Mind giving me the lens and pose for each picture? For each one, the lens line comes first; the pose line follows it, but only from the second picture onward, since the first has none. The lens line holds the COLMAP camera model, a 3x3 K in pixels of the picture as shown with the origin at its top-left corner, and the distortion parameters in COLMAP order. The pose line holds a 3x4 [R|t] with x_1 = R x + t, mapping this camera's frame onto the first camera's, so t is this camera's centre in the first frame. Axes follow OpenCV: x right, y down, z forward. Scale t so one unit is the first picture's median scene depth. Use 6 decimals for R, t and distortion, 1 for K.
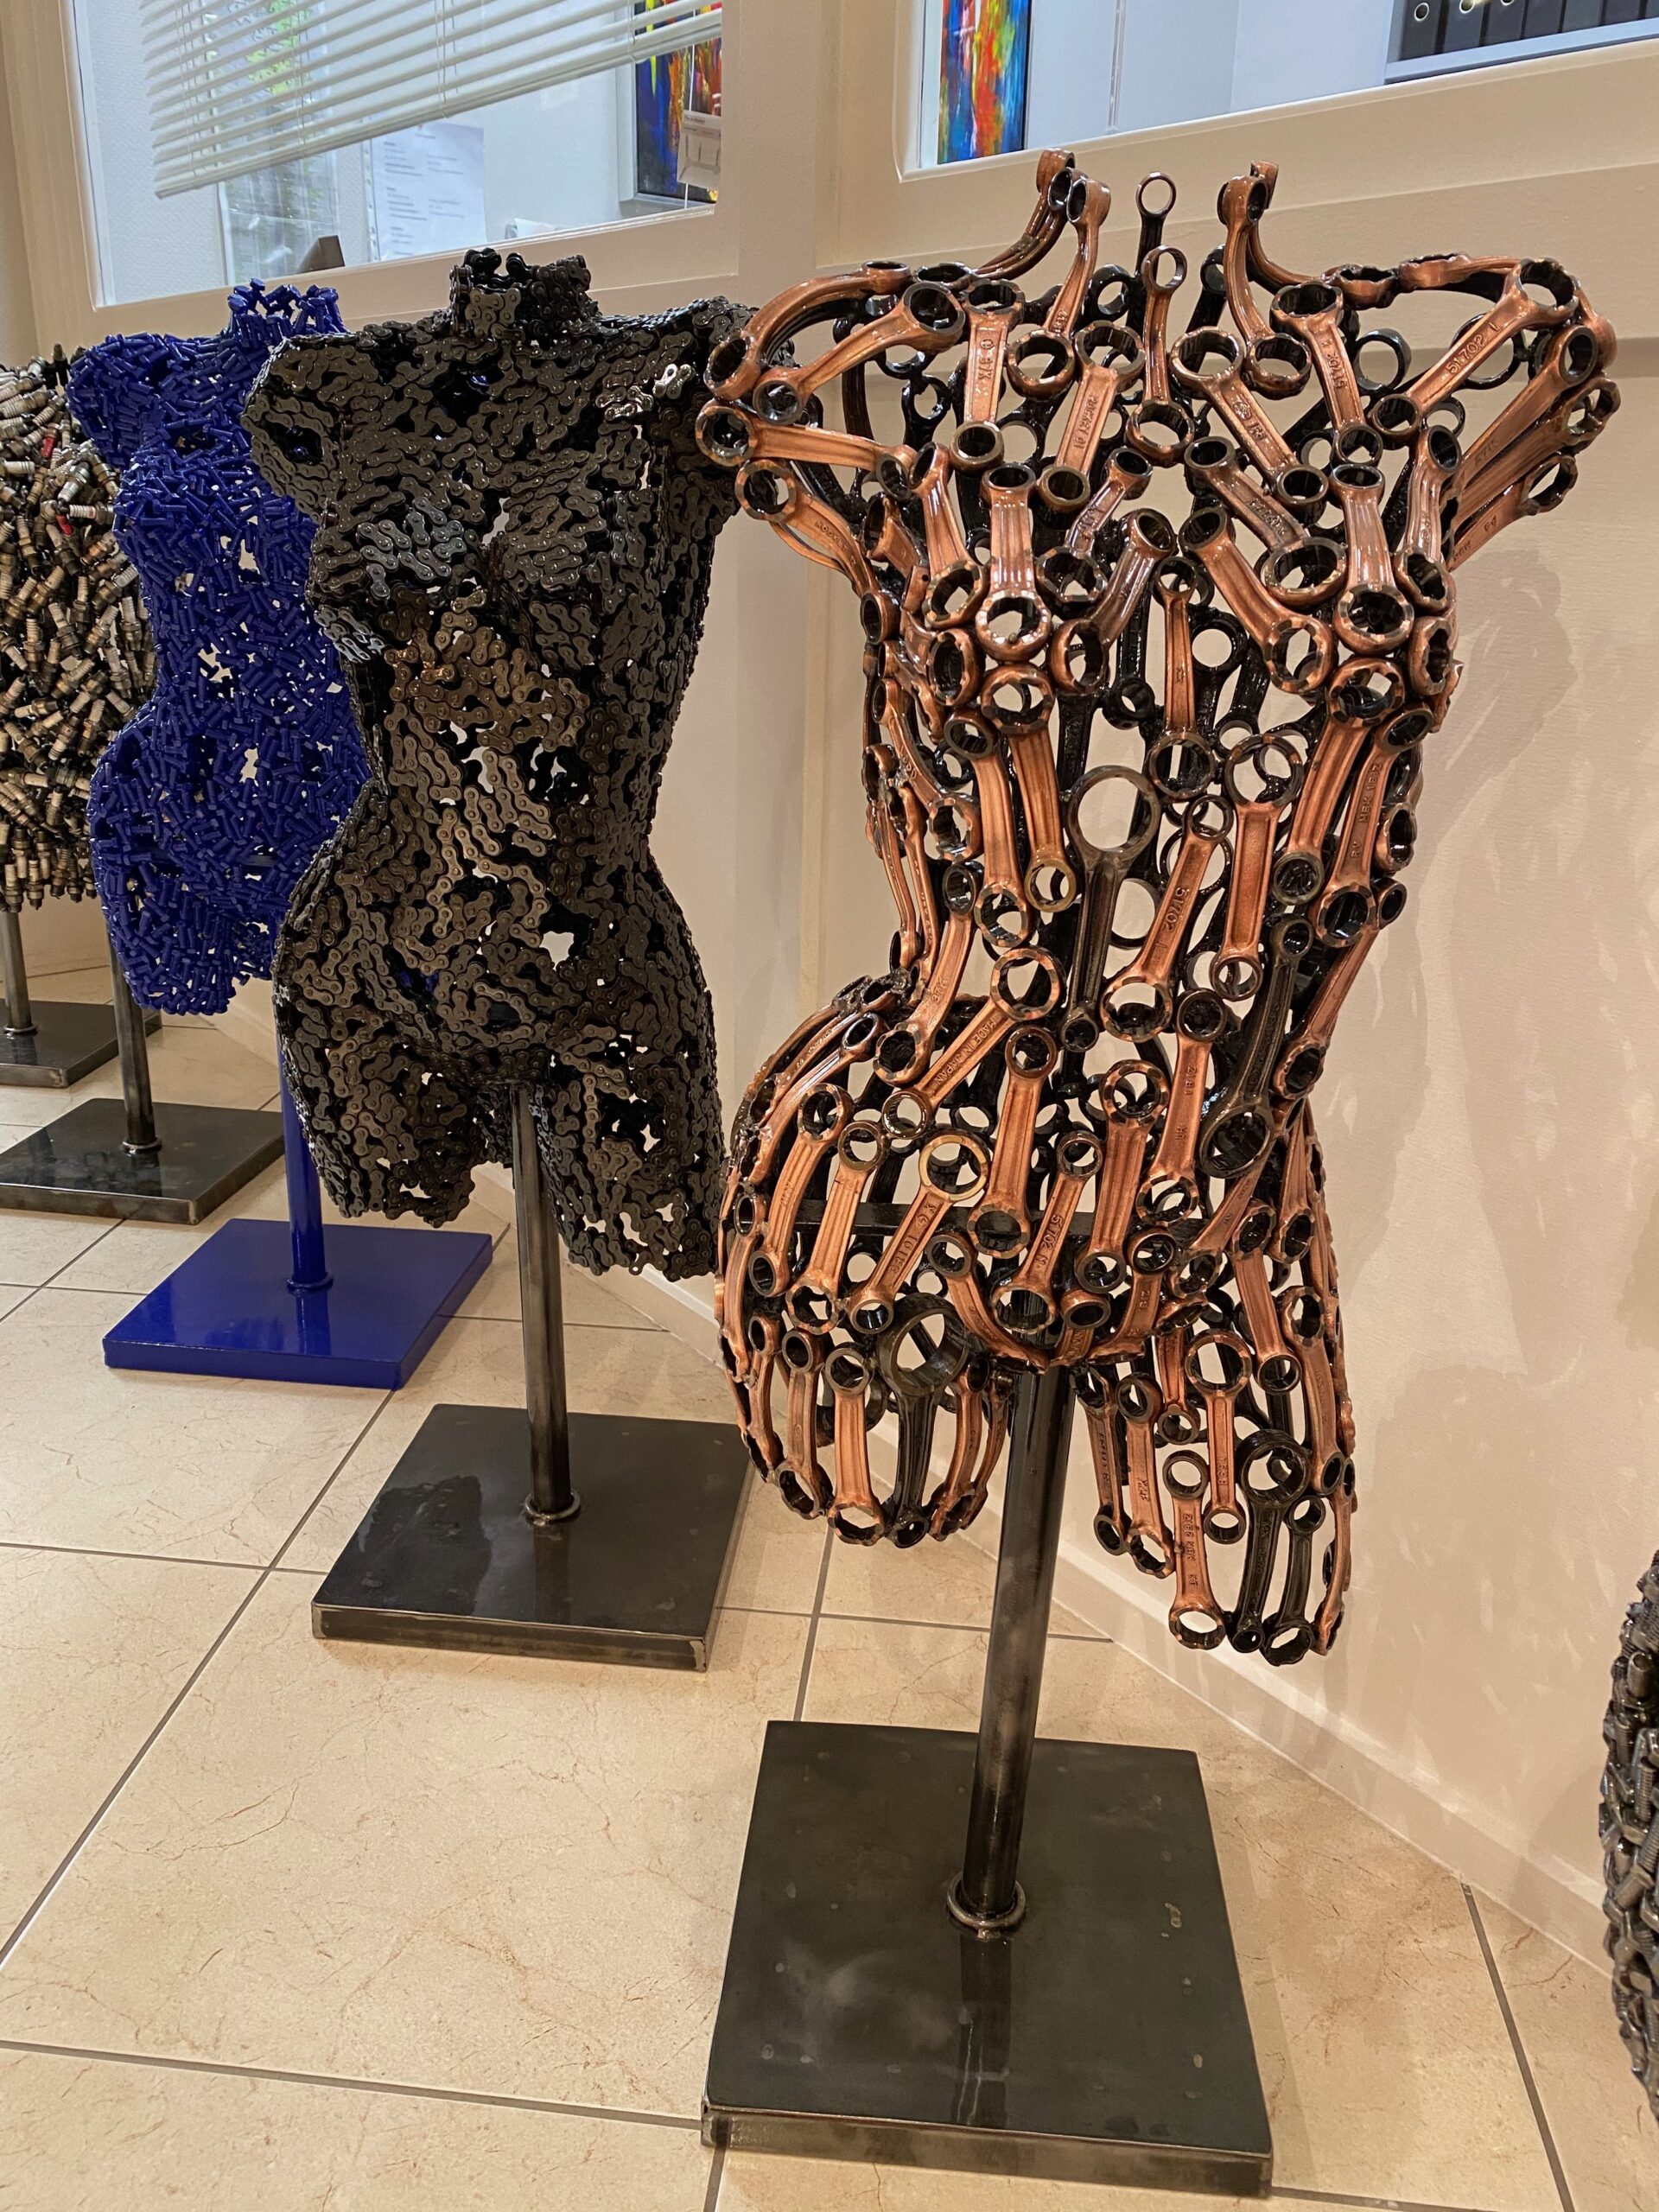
lens RADIAL K [[1669.3, 0, 828.1], [0, 1669.3, 1098.8], [0, 0, 1]] dist [0.027925, -0.045753]
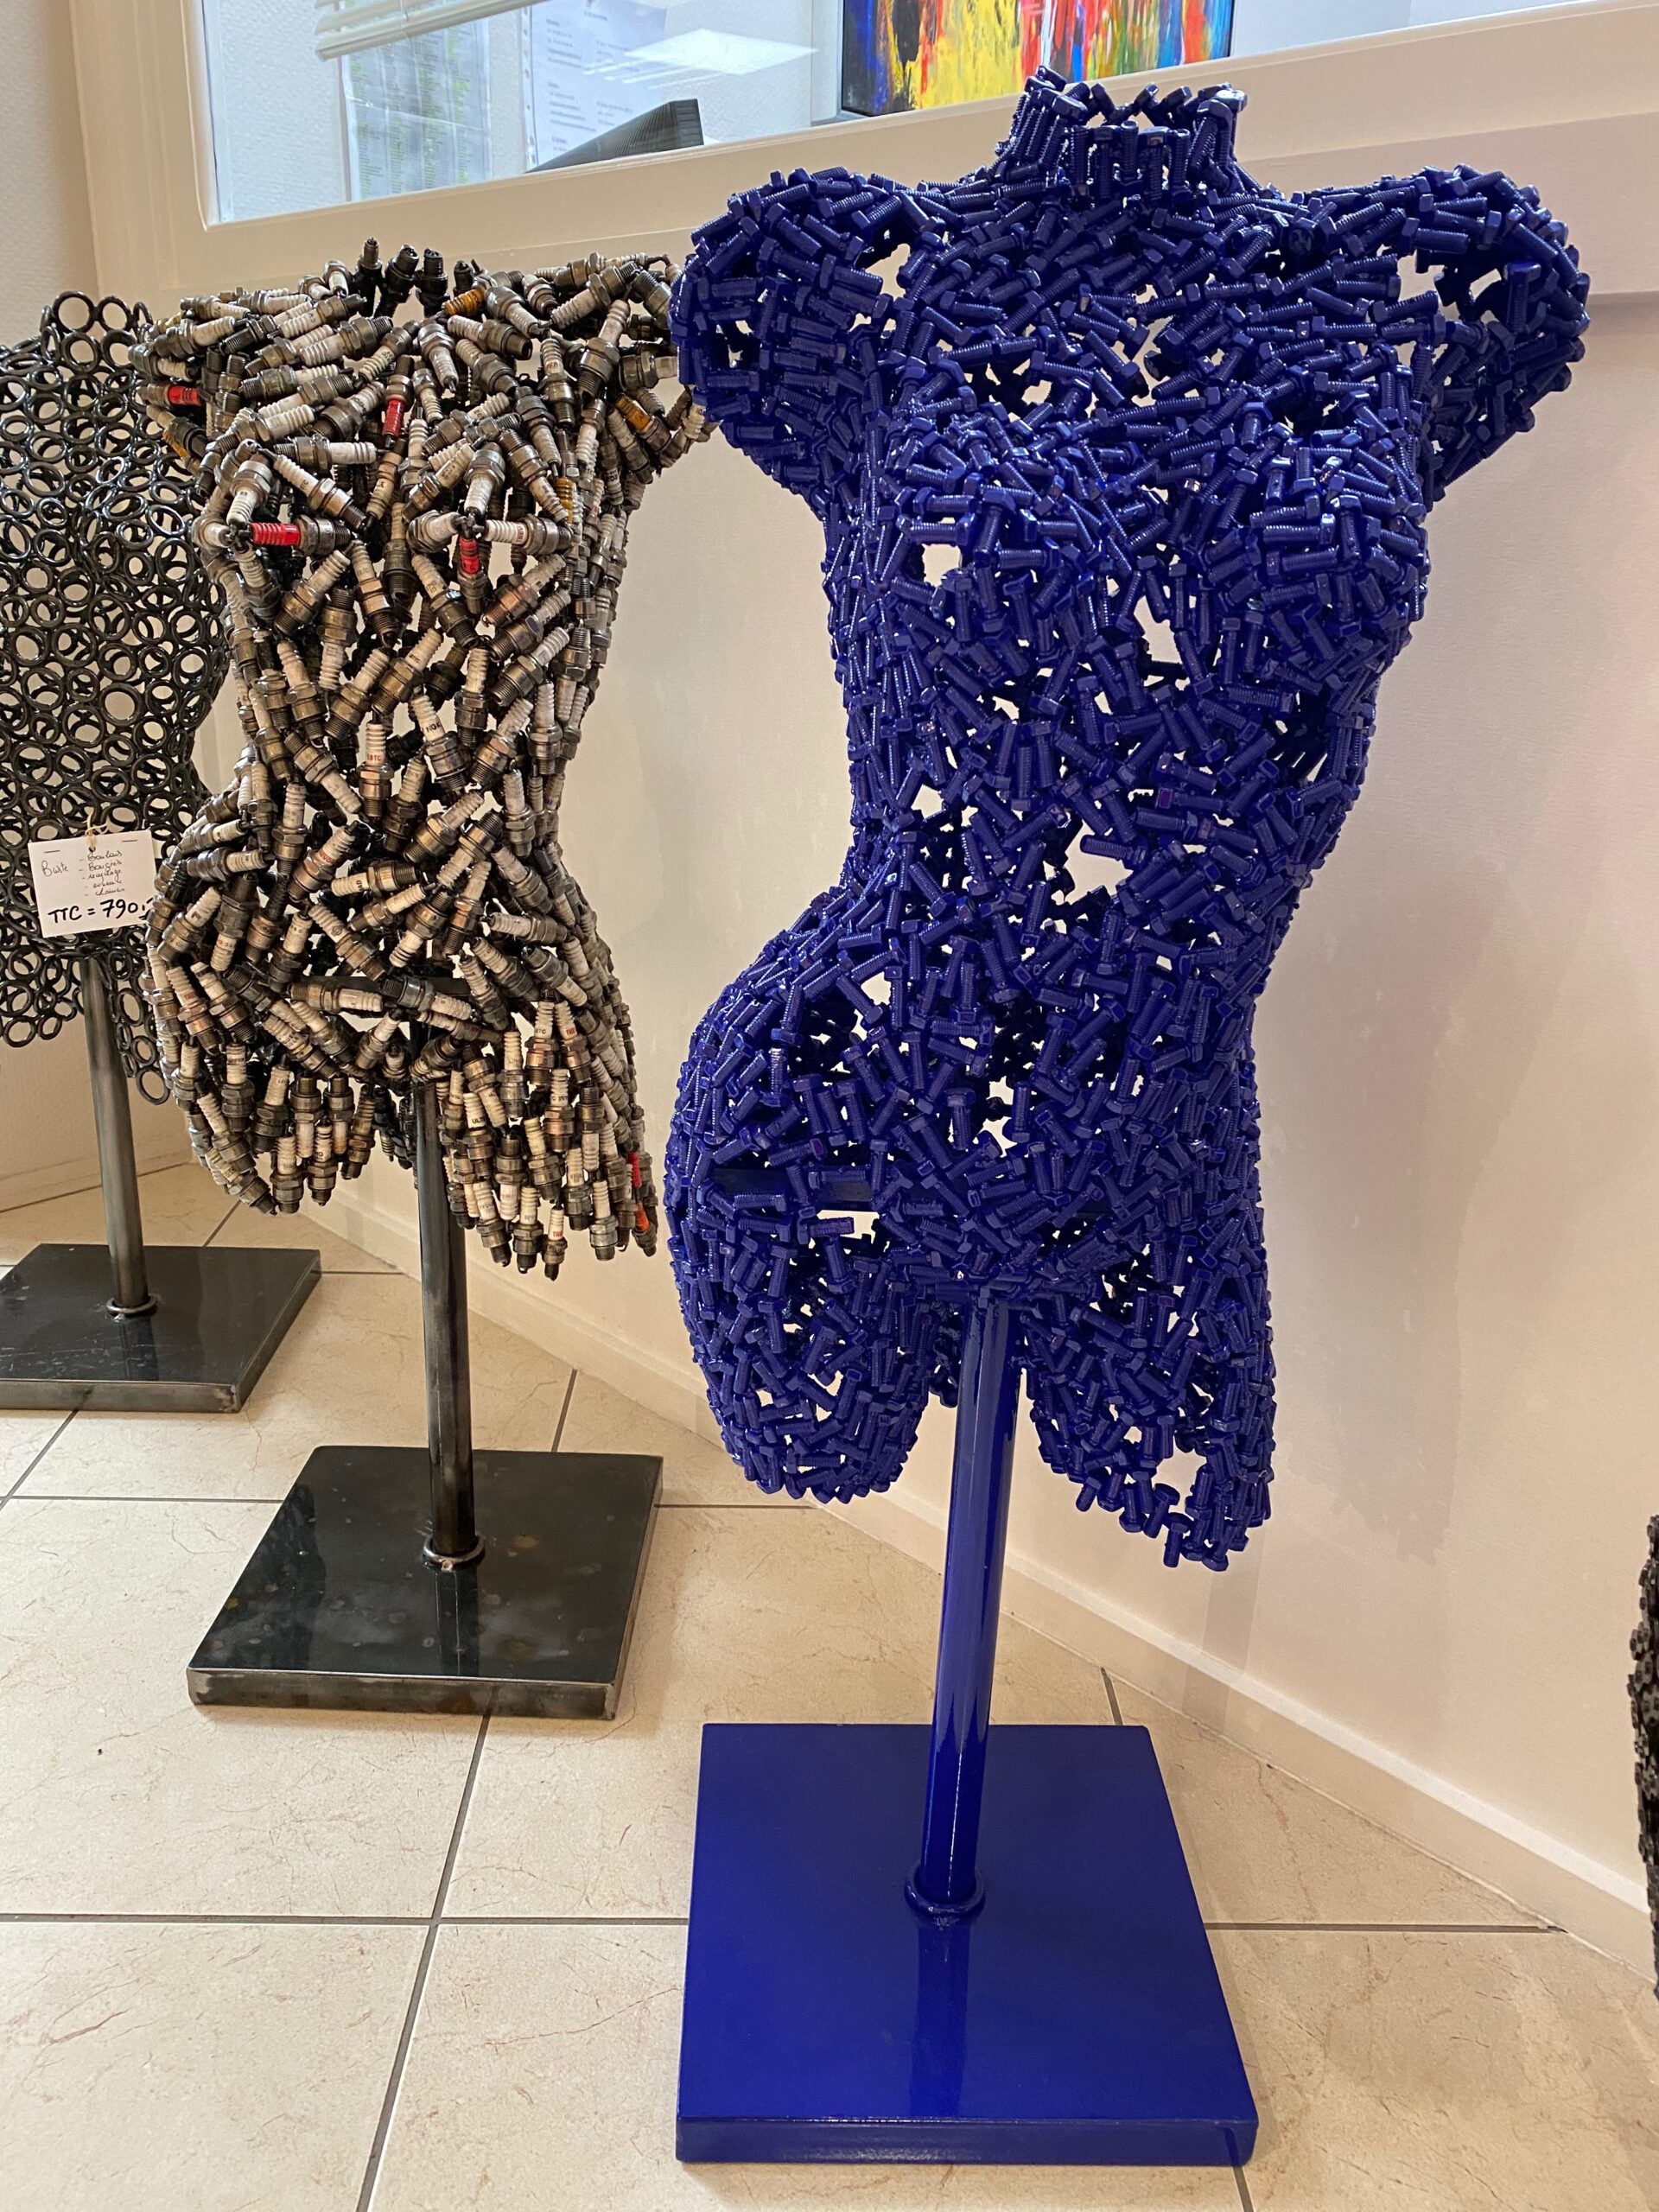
lens RADIAL K [[1604.7, 0, 910.6], [0, 1604.7, 974.3], [0, 0, 1]] dist [0.005600, 0.002976]
pose [[0.984475, -0.062394, 0.164060, -0.398946], [0.069938, 0.996724, -0.040615, -0.173270], [-0.160989, 0.051458, 0.985614, 0.463076]]
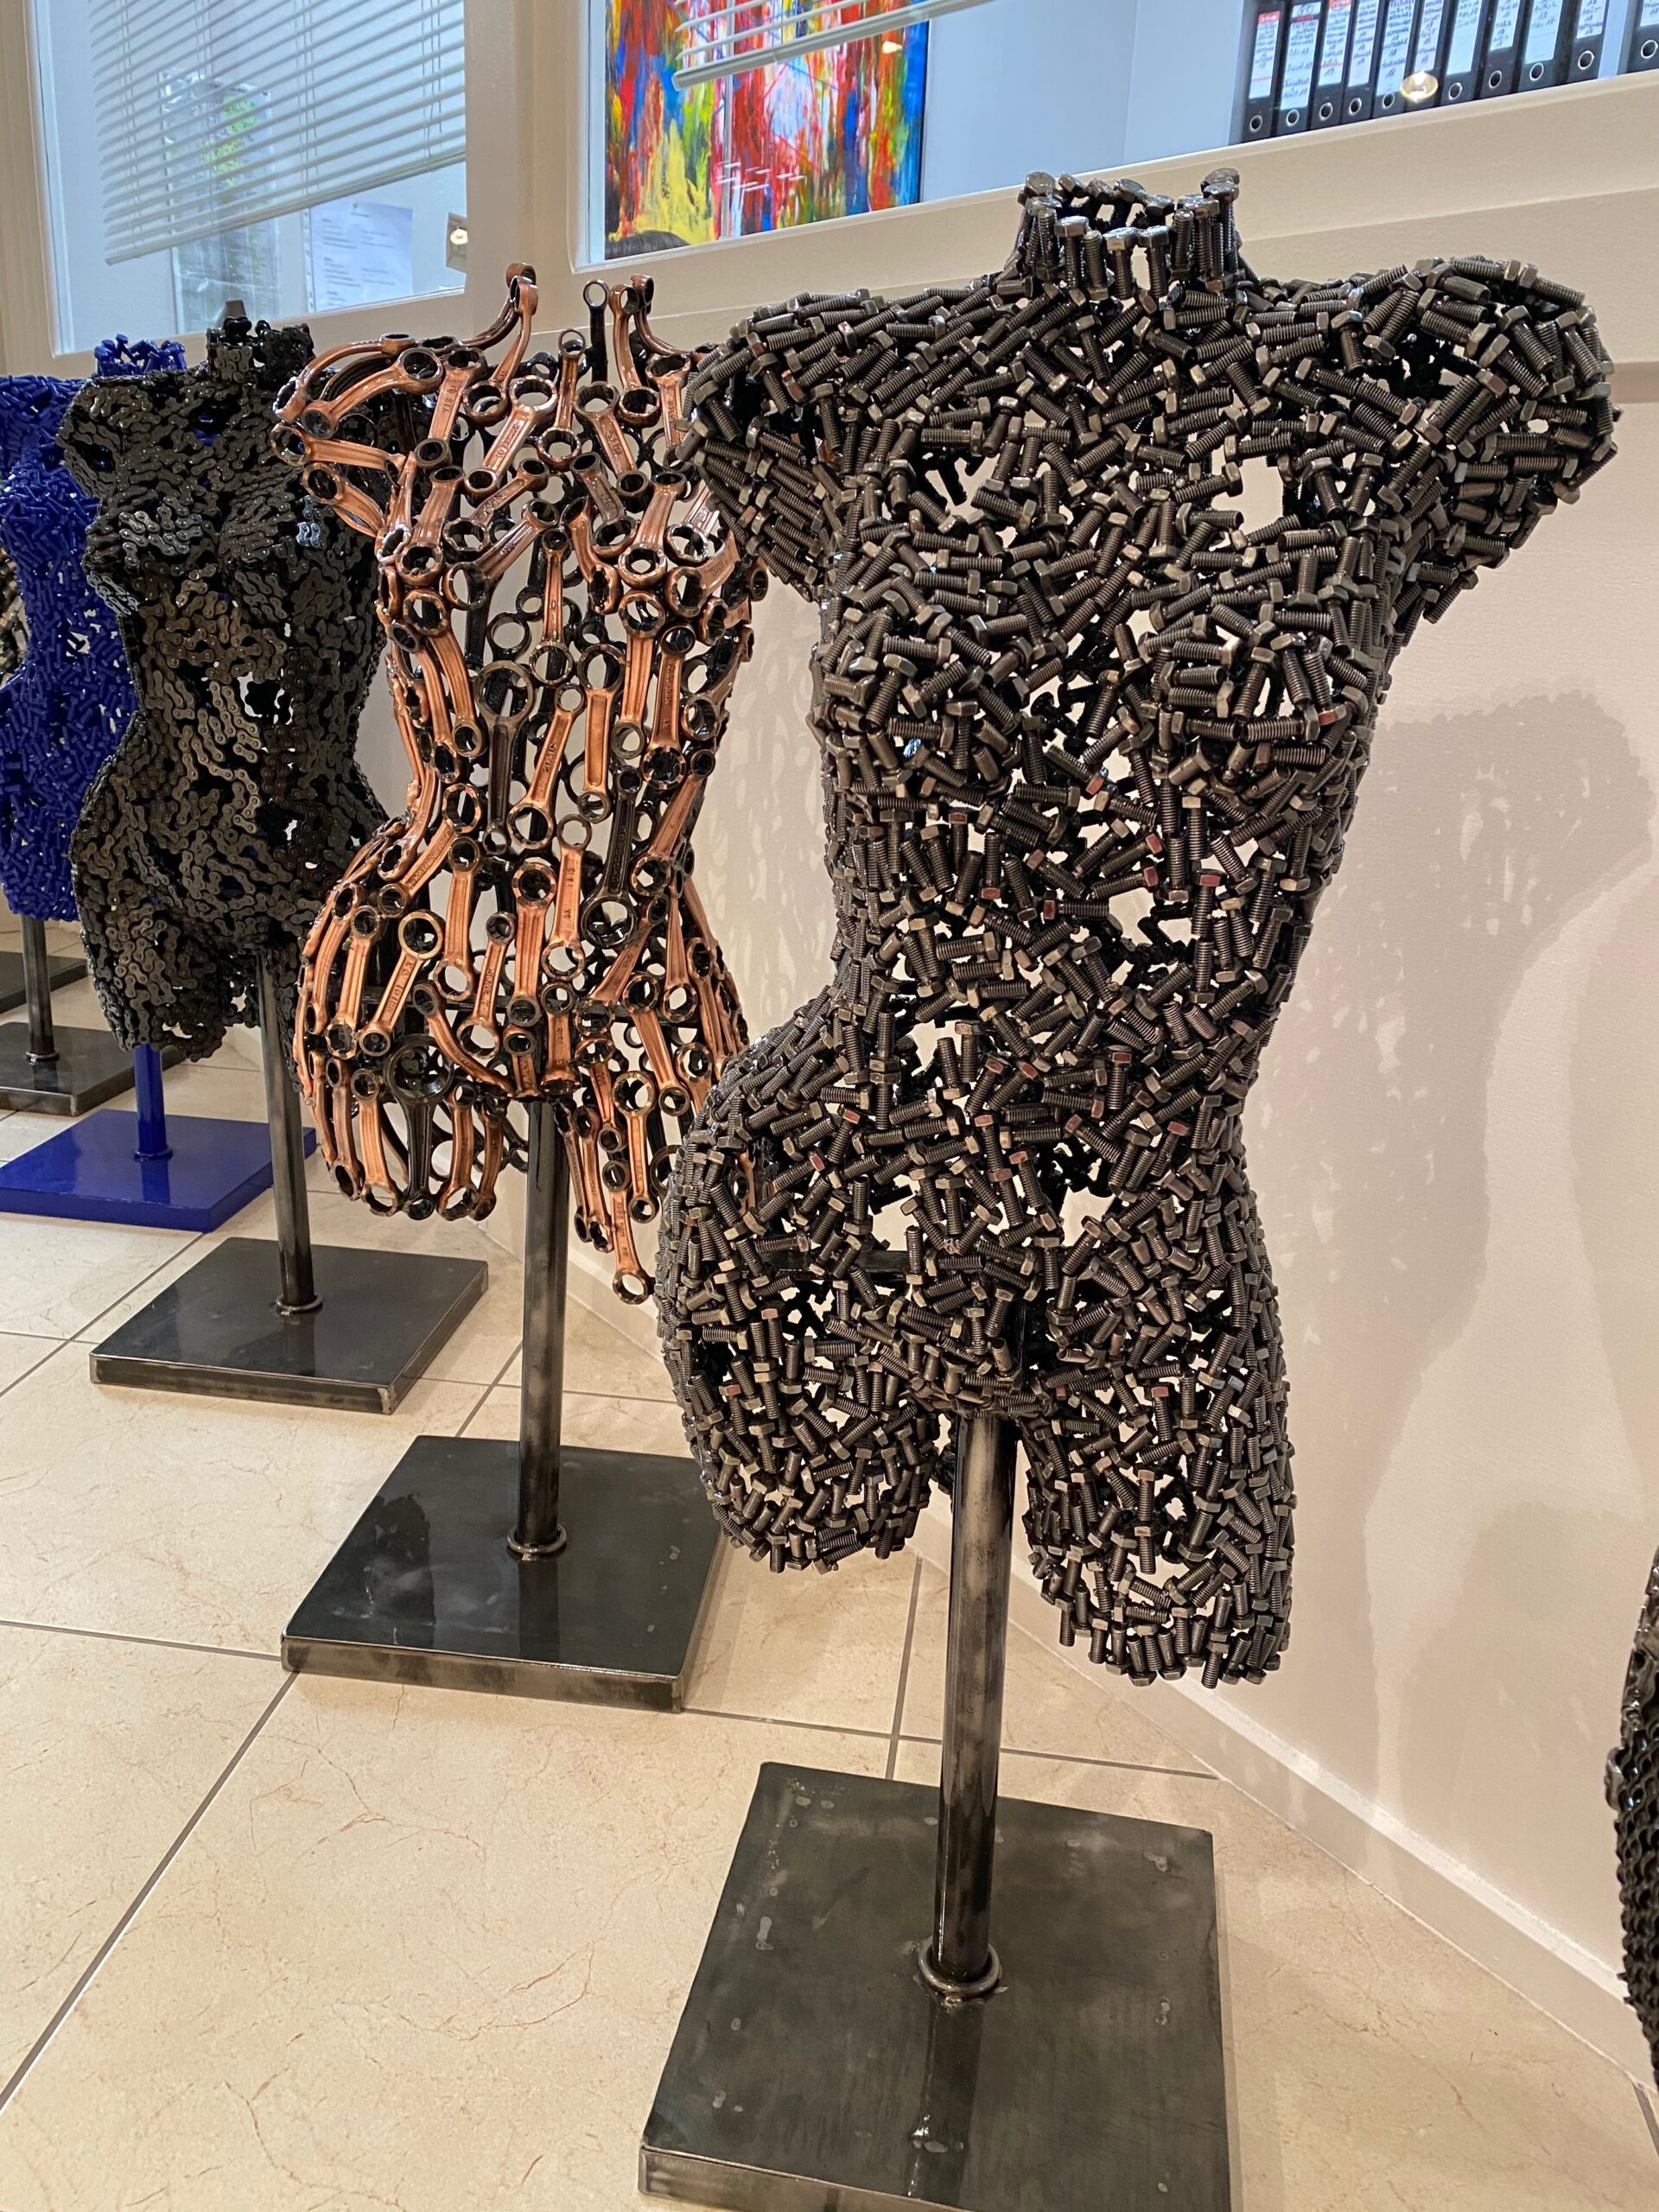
lens RADIAL K [[1669.3, 0, 828.1], [0, 1669.3, 1098.8], [0, 0, 1]] dist [0.027925, -0.045753]
pose [[0.999396, 0.030737, -0.016231, 0.261668], [-0.031246, 0.998996, -0.032116, 0.125419], [0.015227, 0.032604, 0.999352, -0.268049]]
